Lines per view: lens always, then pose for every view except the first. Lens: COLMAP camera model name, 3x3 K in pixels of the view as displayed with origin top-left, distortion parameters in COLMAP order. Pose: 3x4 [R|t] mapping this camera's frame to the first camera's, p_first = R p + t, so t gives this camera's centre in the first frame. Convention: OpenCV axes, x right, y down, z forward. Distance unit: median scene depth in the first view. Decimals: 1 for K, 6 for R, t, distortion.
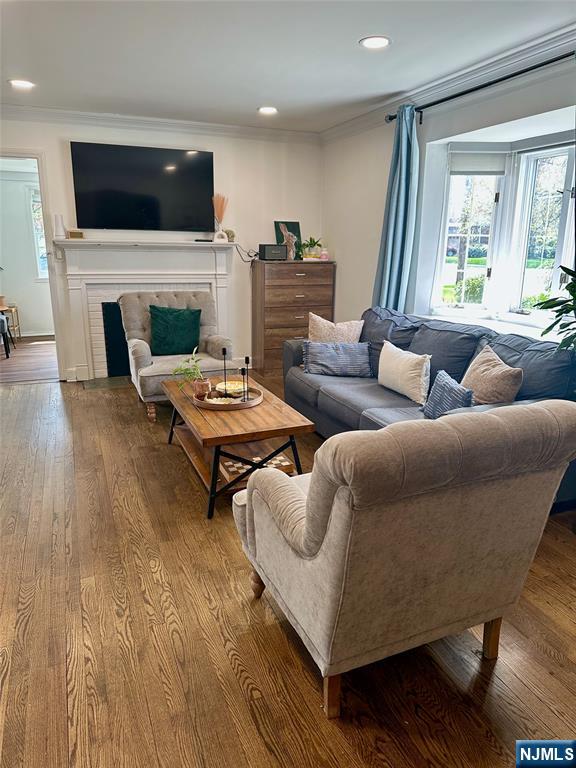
lens RADIAL K [[541.1, 0, 291.0], [0, 541.1, 390.4], [0, 0, 1]] dist [0.061115, -0.070263]
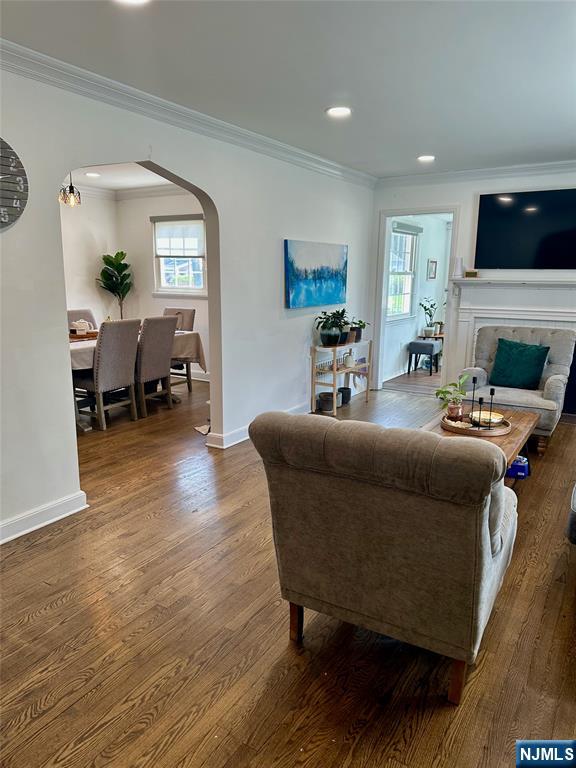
lens RADIAL K [[541.1, 0, 297.5], [0, 541.1, 405.2], [0, 0, 1]] dist [0.061115, -0.070263]
pose [[0.591223, 0.179963, -0.786174, 0.341605], [-0.212192, 0.975153, 0.063648, -0.011637], [0.778094, 0.129190, 0.614719, 0.045196]]
